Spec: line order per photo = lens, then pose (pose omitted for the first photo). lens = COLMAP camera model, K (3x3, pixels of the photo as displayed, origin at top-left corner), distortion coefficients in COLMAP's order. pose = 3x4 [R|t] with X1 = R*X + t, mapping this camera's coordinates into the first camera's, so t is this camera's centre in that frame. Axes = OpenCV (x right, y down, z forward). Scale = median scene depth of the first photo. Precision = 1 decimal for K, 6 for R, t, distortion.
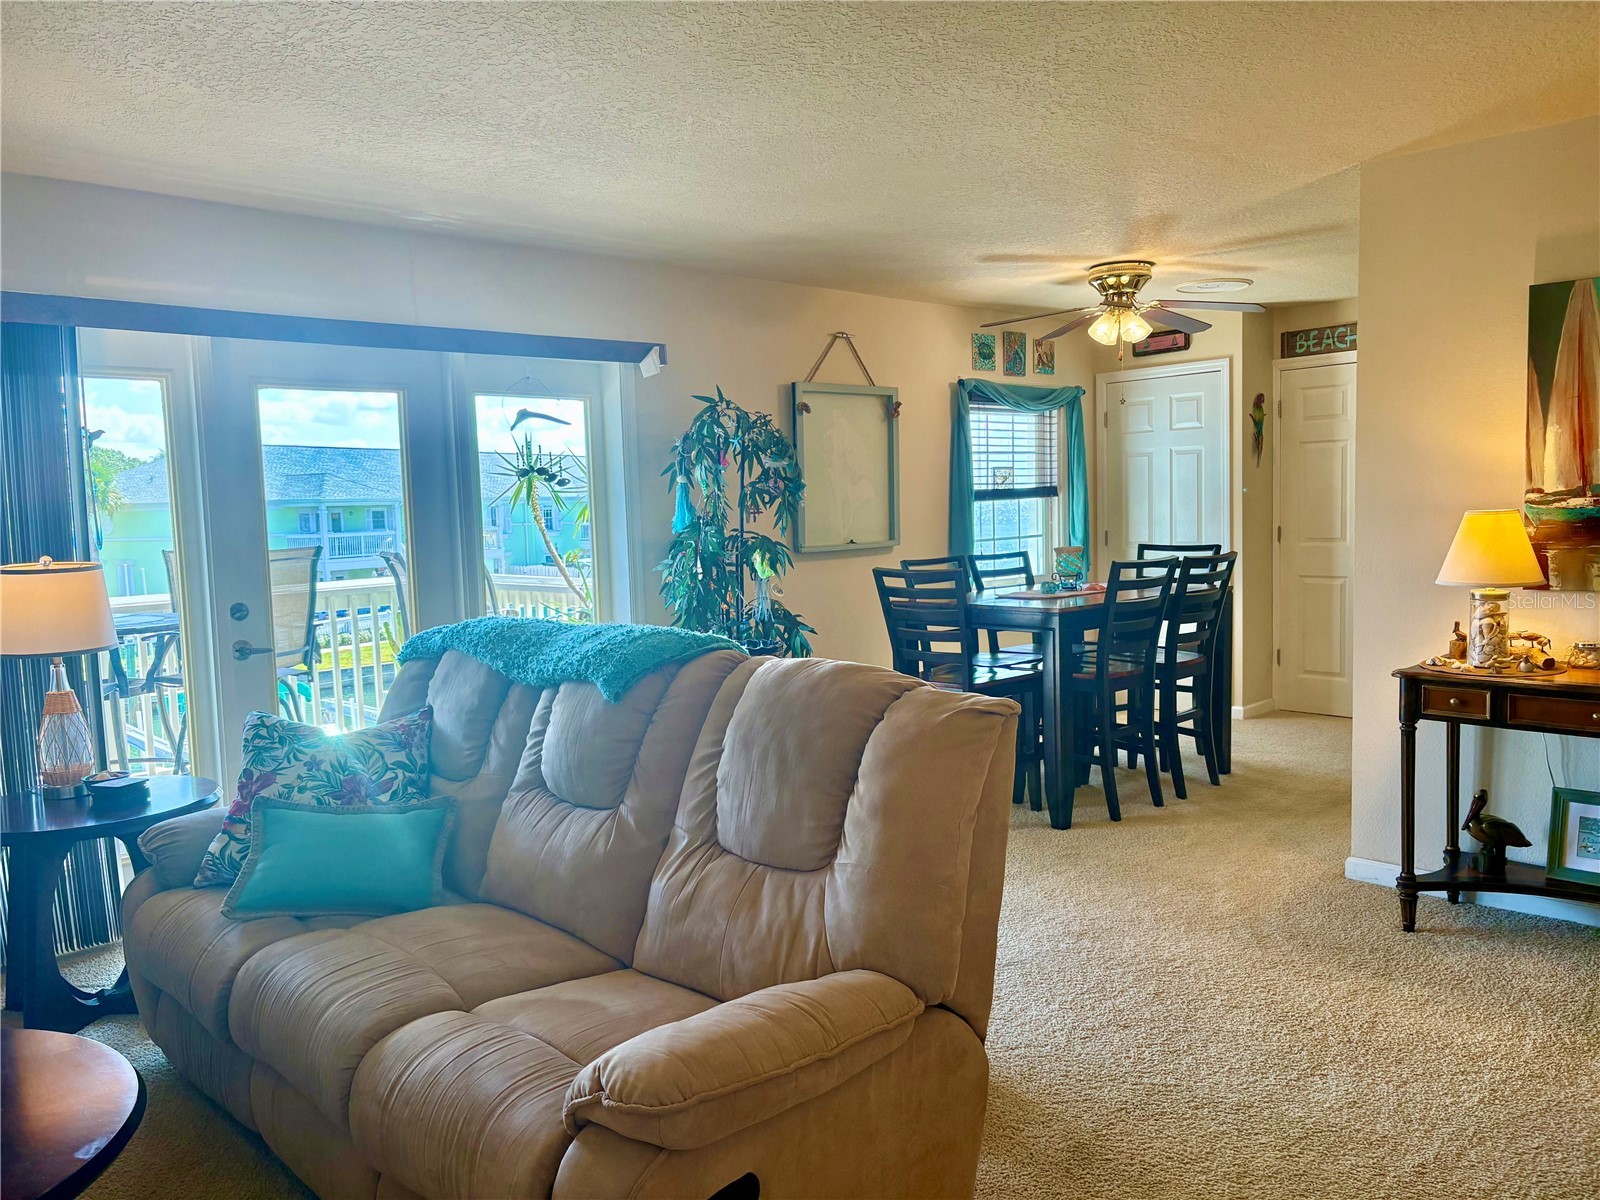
lens RADIAL K [[1188.8, 0, 801.6], [0, 1188.8, 608.6], [0, 0, 1]] dist [0.045073, -0.053051]
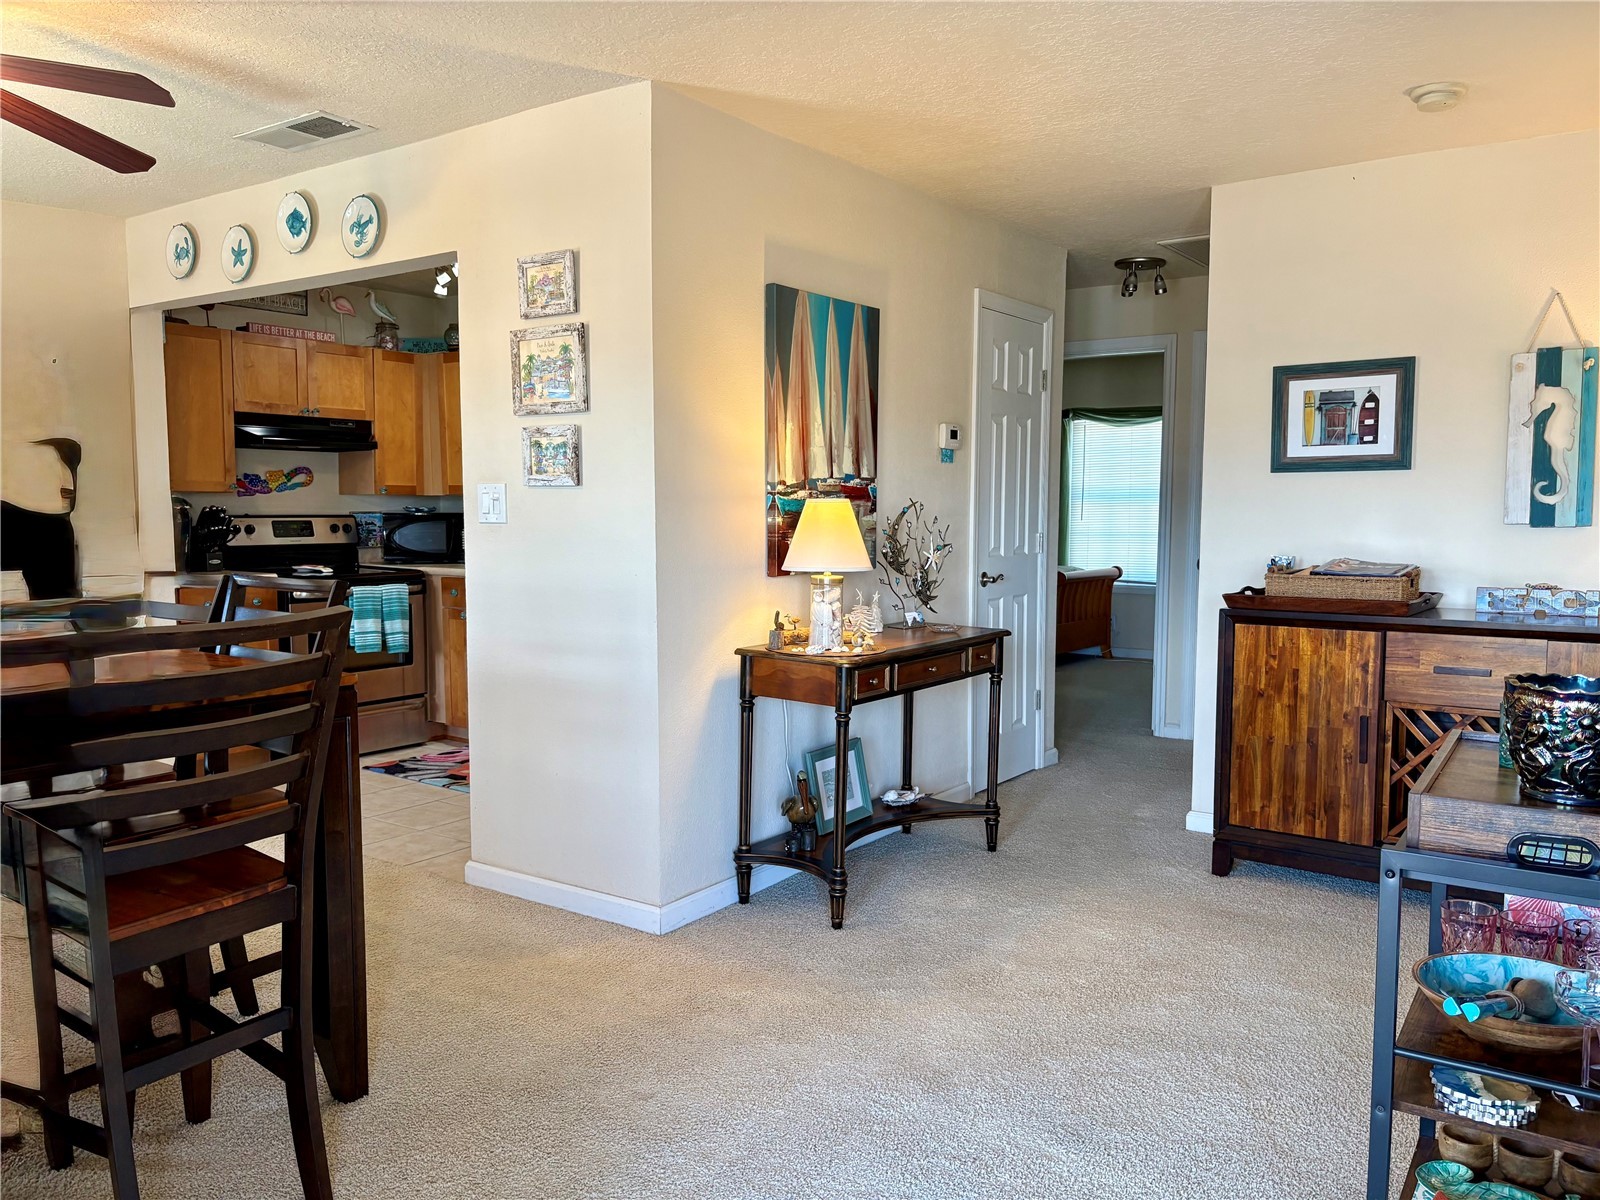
lens RADIAL K [[1188.8, 0, 801.6], [0, 1188.8, 608.6], [0, 0, 1]] dist [0.045073, -0.053051]
pose [[-0.179606, -0.052322, 0.982346, -0.433132], [0.092263, 0.993287, 0.069774, -0.060105], [-0.979402, 0.103166, -0.173573, 1.191873]]
